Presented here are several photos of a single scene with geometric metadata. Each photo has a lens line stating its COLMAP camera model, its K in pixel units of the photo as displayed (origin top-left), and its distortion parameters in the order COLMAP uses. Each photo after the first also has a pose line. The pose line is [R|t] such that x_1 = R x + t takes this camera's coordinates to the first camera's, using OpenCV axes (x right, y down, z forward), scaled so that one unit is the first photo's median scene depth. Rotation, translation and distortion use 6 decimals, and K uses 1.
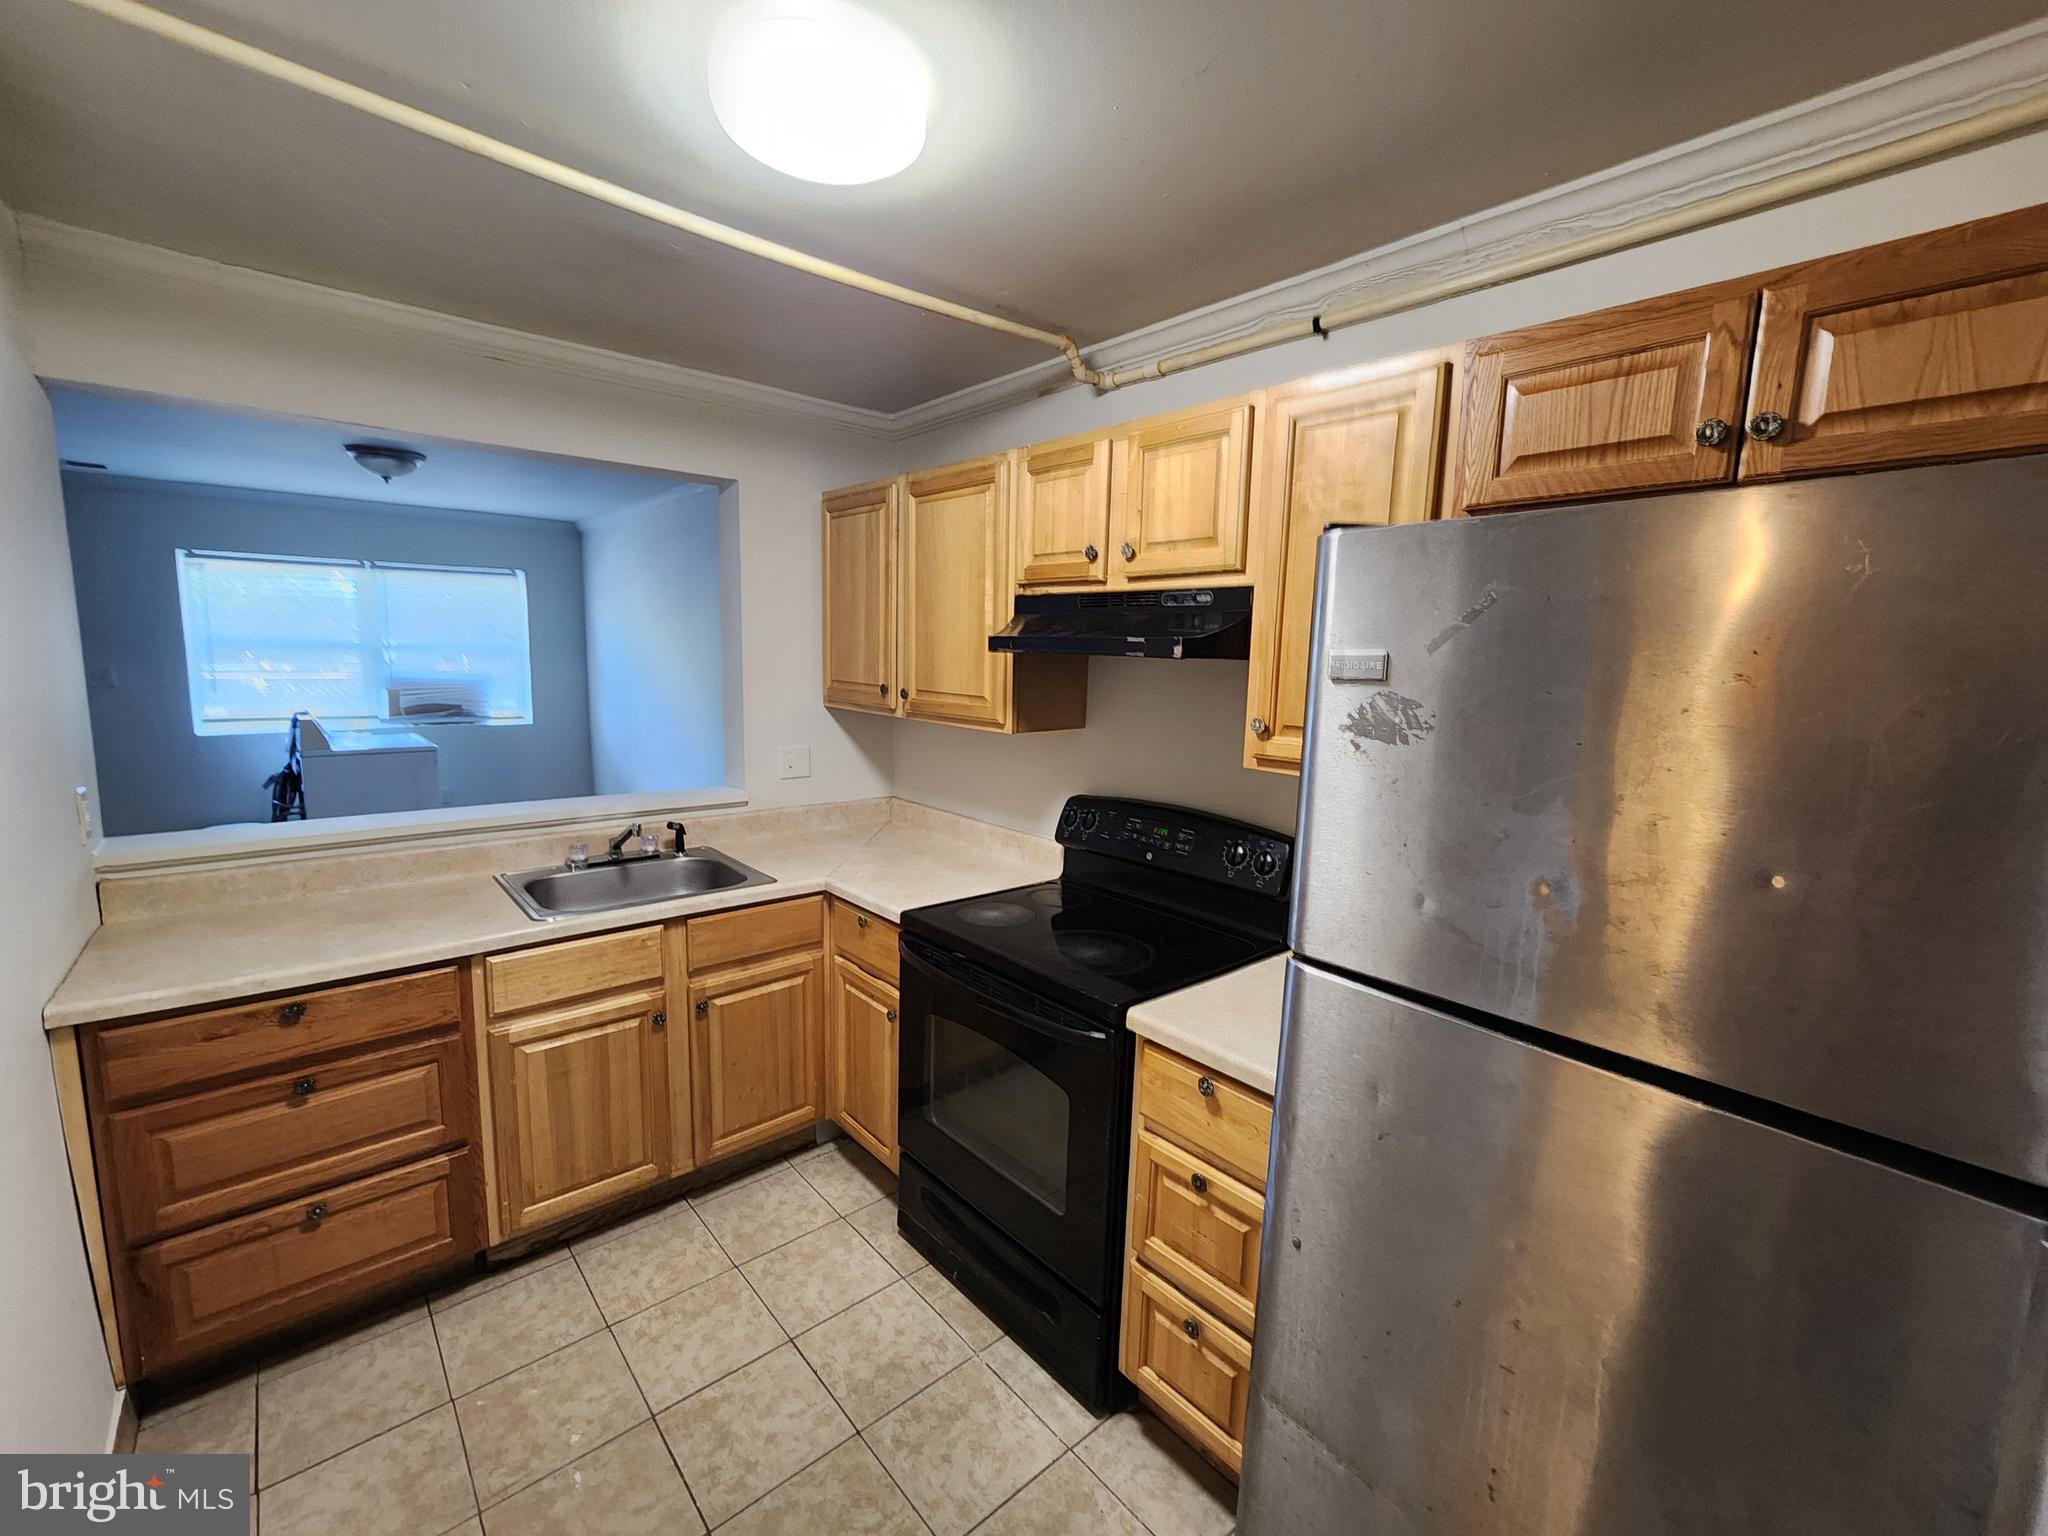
lens RADIAL K [[844.4, 0, 1040.5], [0, 844.4, 767.3], [0, 0, 1]] dist [-0.000889, 0.000164]
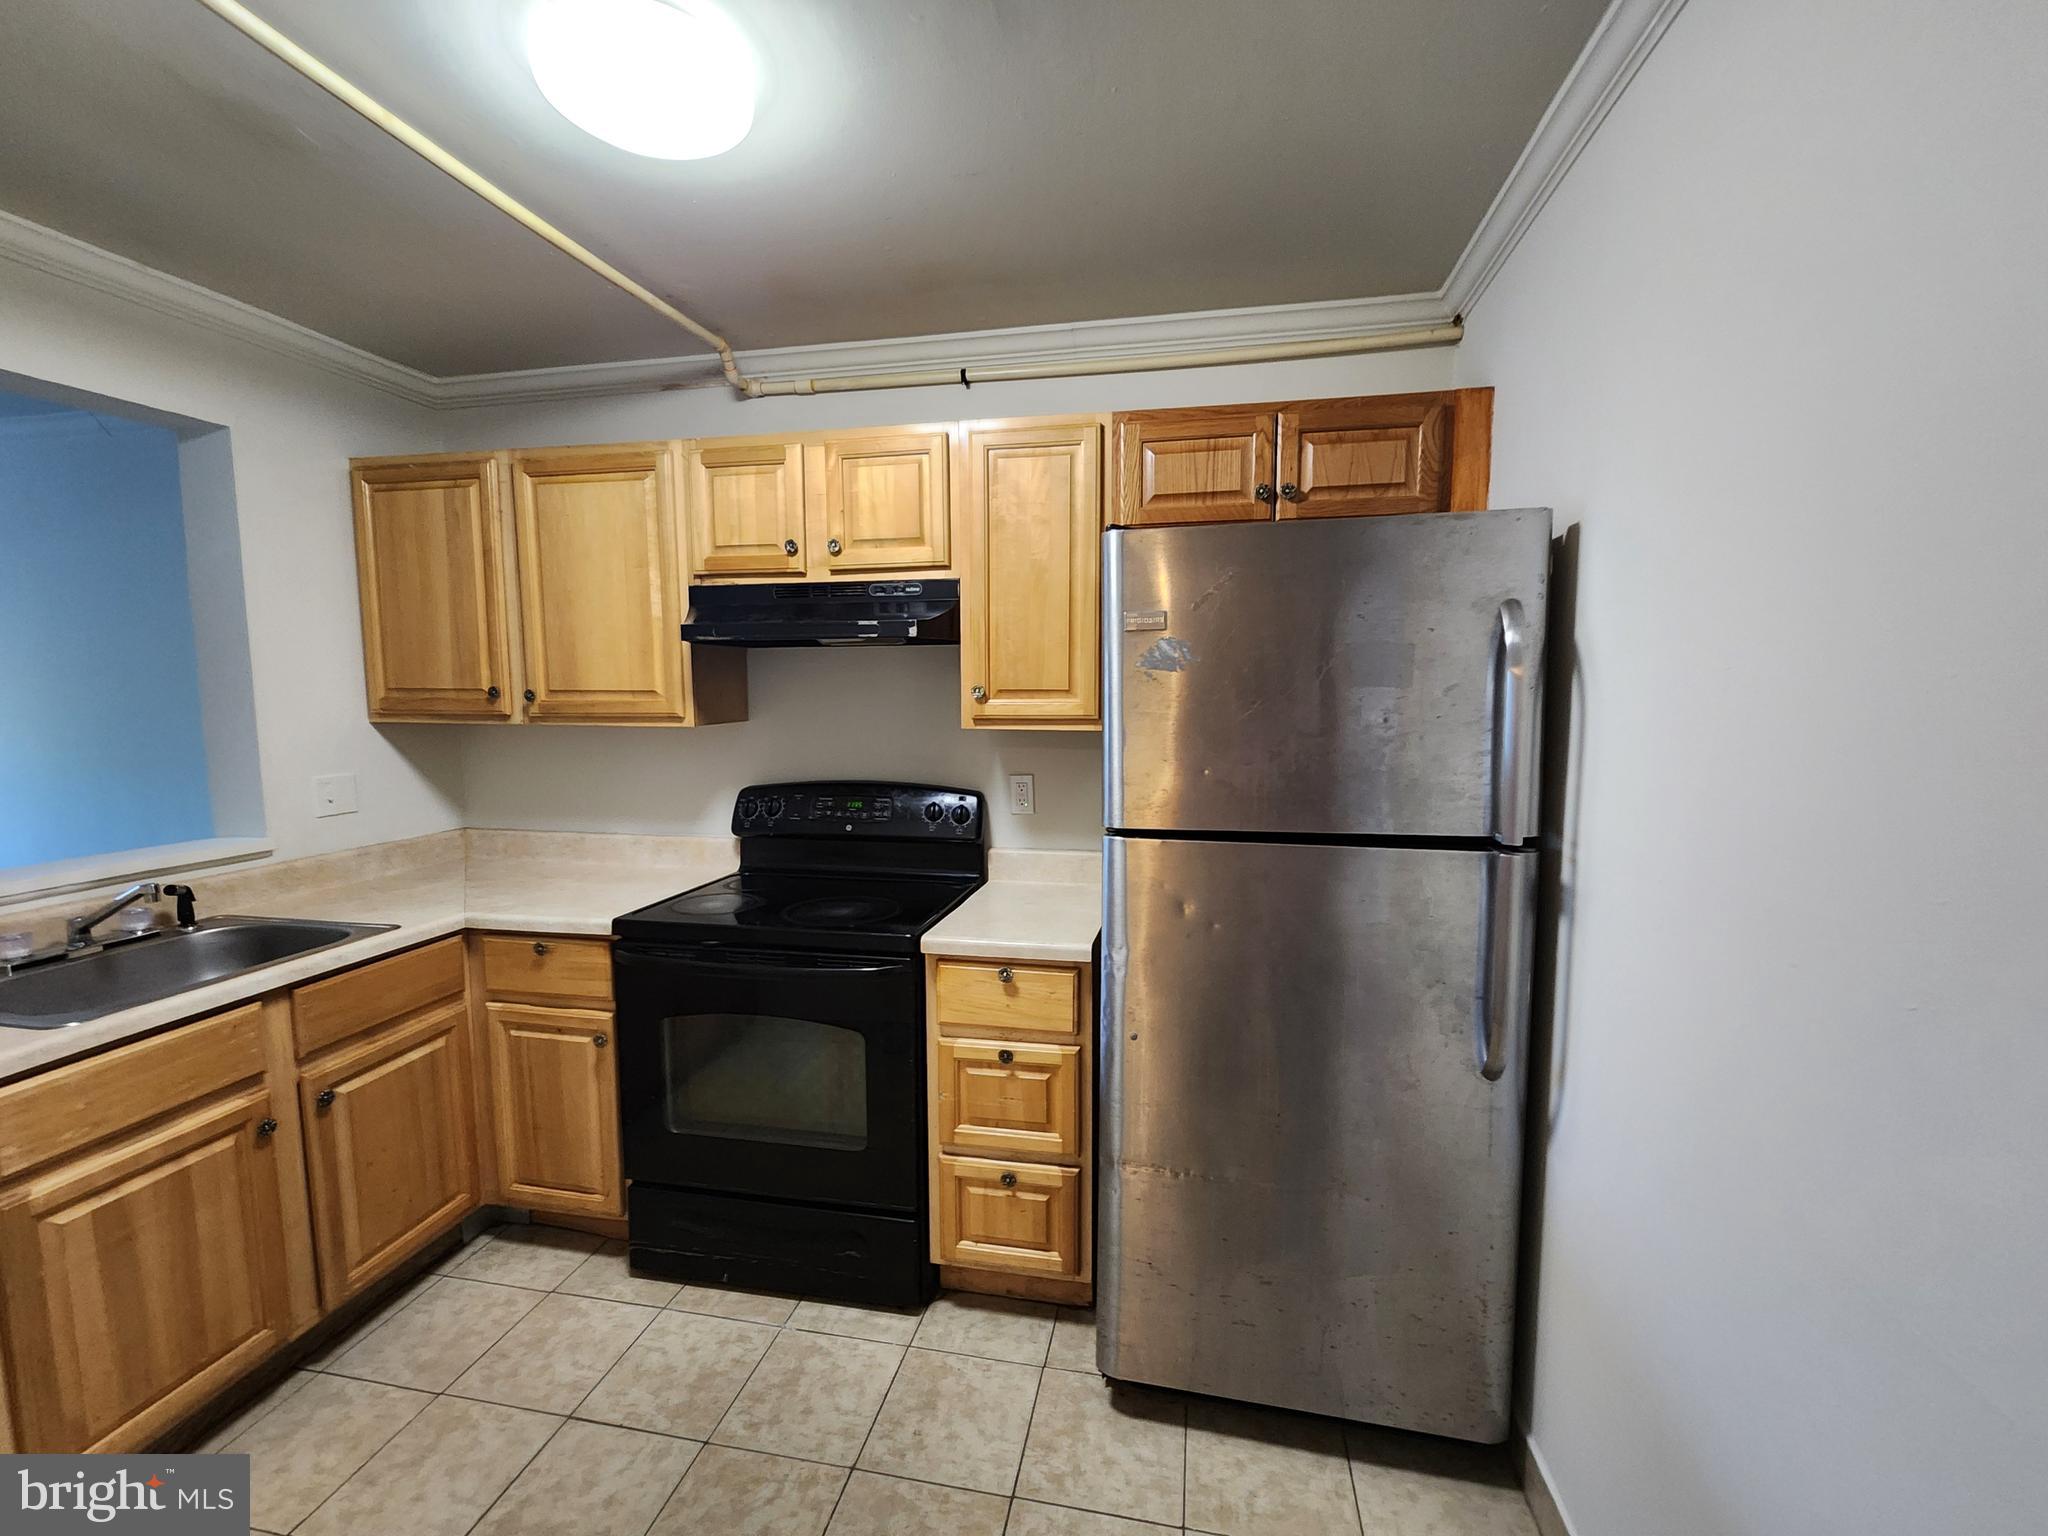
lens RADIAL K [[844.4, 0, 1040.5], [0, 844.4, 767.3], [0, 0, 1]] dist [-0.000889, 0.000164]
pose [[0.796592, -0.088348, 0.598026, -0.329105], [0.108943, 0.994046, 0.001737, 0.054100], [-0.594619, 0.063767, 0.801475, -0.030284]]
